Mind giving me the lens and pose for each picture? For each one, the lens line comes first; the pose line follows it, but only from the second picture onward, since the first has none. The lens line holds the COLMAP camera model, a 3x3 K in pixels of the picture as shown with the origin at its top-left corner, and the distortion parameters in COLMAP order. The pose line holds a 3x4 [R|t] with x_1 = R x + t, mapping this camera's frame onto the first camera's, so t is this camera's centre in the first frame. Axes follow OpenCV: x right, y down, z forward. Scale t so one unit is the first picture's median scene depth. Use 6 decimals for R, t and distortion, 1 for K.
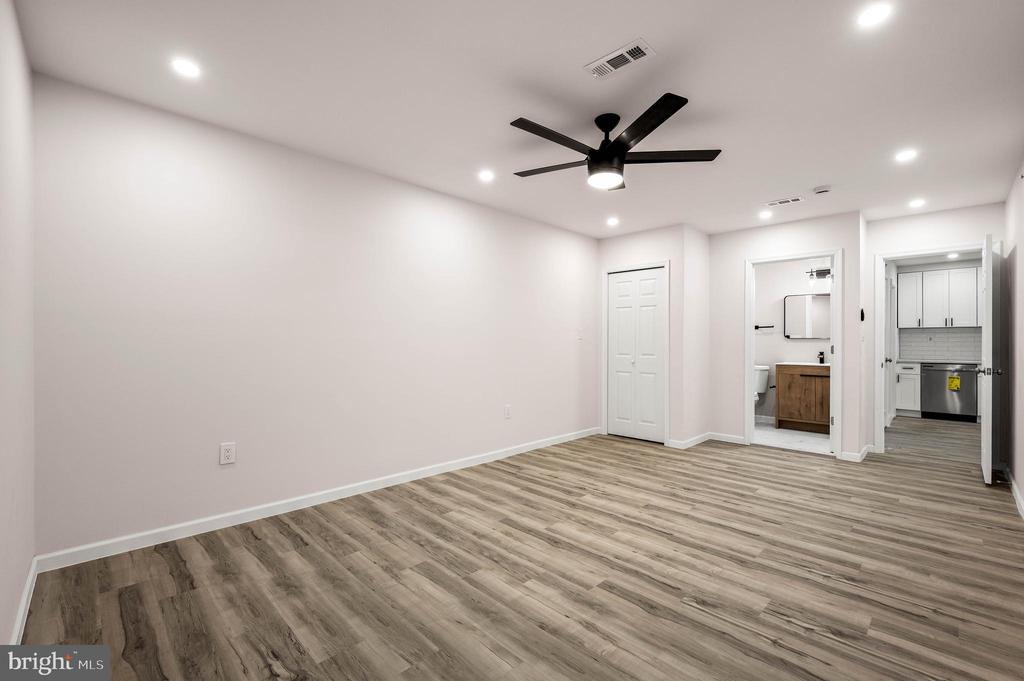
lens RADIAL K [[435.7, 0, 515.7], [0, 435.7, 340.0], [0, 0, 1]] dist [-0.000483, -0.000806]
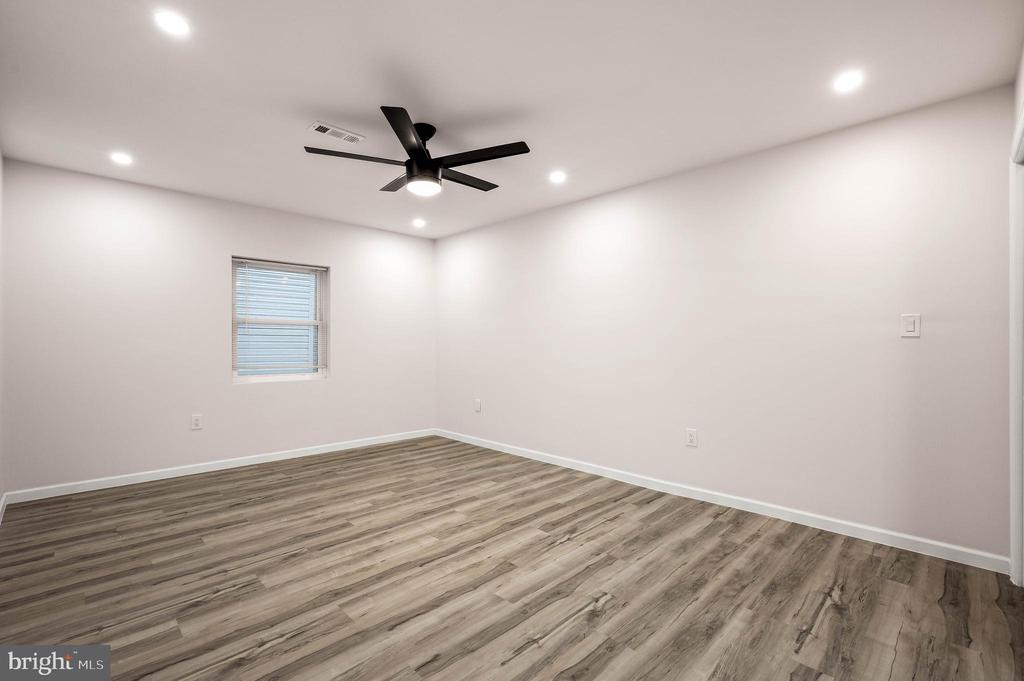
lens RADIAL K [[435.7, 0, 516.0], [0, 435.7, 345.2], [0, 0, 1]] dist [-0.000483, -0.000806]
pose [[0.027760, -0.001058, -0.999614, 1.183250], [0.002192, 0.999997, -0.000997, 0.012731], [0.999612, -0.002163, 0.027762, 1.128903]]
